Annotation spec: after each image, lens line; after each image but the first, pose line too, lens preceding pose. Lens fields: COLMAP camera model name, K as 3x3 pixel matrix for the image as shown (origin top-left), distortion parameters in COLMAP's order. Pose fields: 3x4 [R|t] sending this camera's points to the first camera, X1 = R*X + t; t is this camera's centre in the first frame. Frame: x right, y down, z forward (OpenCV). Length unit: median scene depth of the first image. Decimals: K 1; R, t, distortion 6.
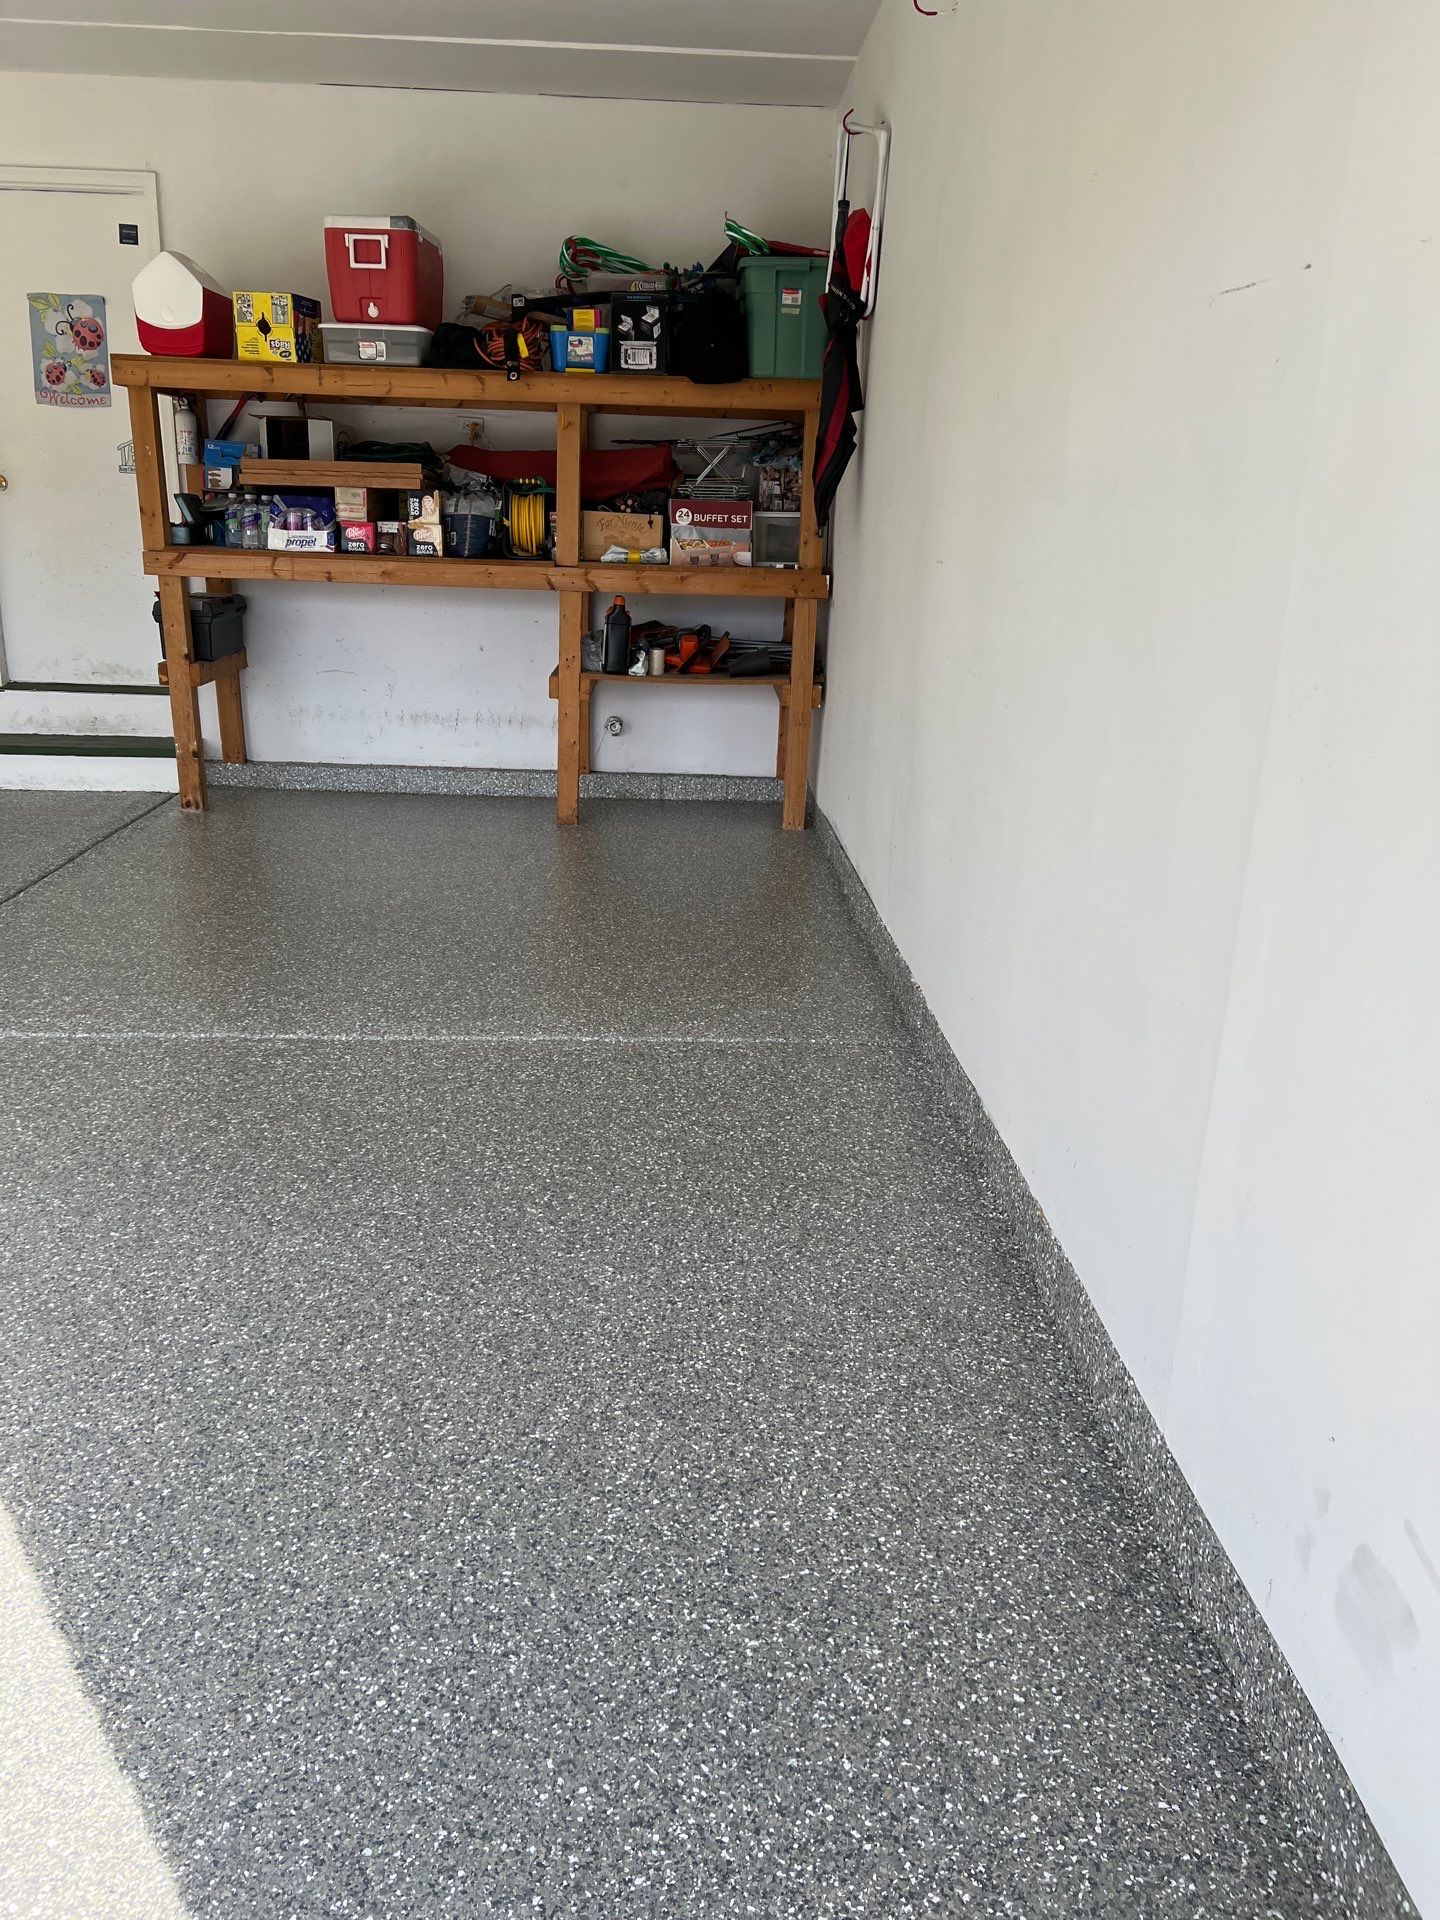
lens RADIAL K [[1449.3, 0, 714.3], [0, 1449.3, 955.1], [0, 0, 1]] dist [0.055518, -0.055143]
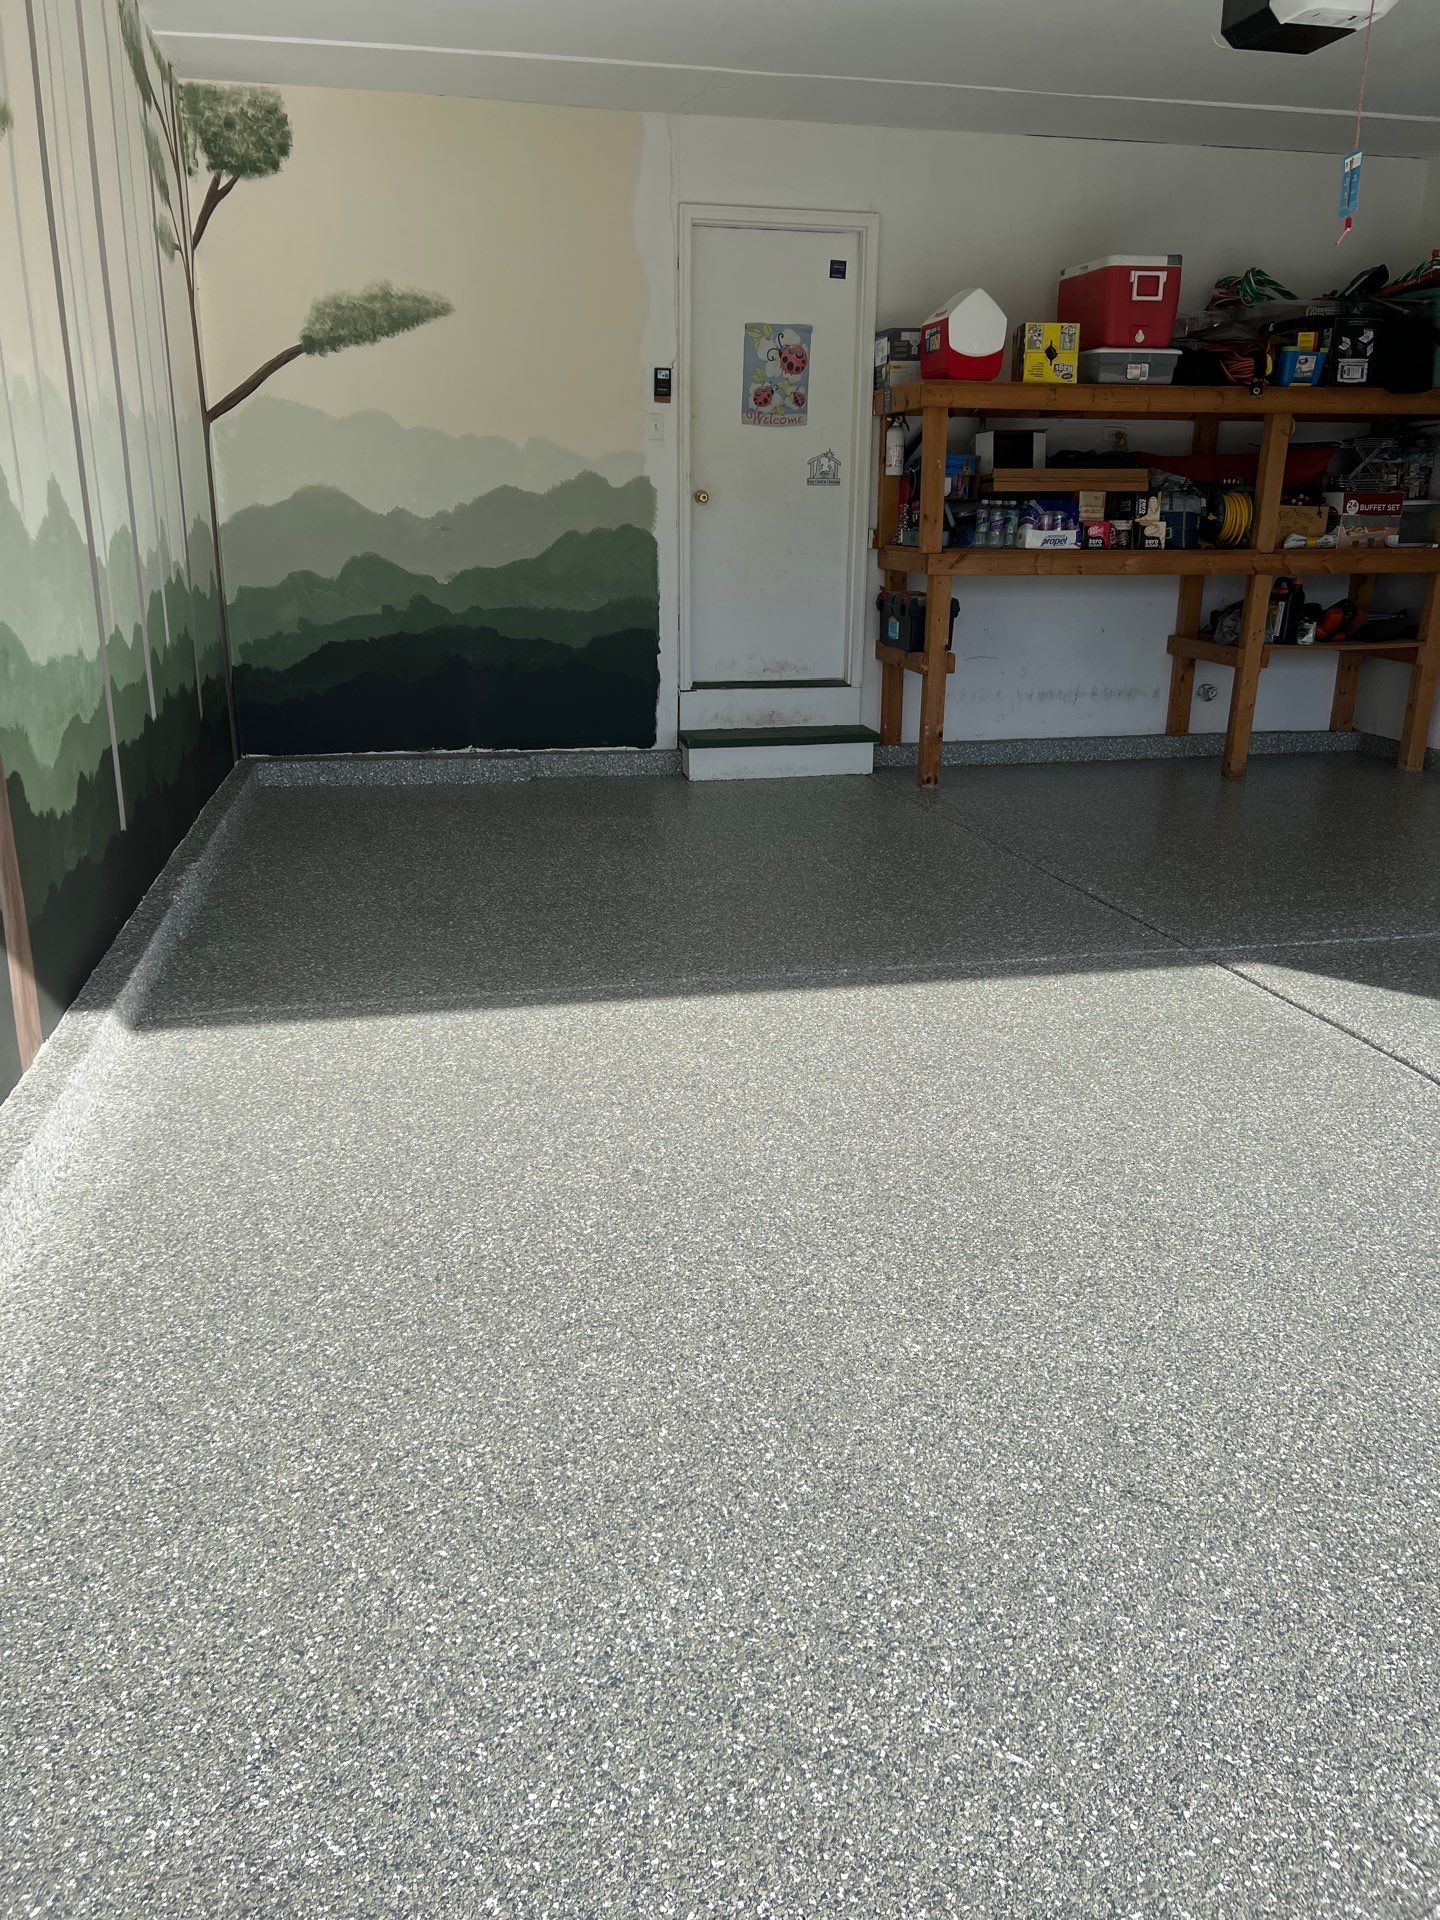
lens RADIAL K [[1449.3, 0, 722.8], [0, 1449.3, 964.3], [0, 0, 1]] dist [0.055518, -0.055143]
pose [[0.984183, -0.076153, 0.159952, -0.729918], [0.074597, 0.997090, 0.015718, 0.009017], [-0.160683, -0.003537, 0.987000, -0.081234]]
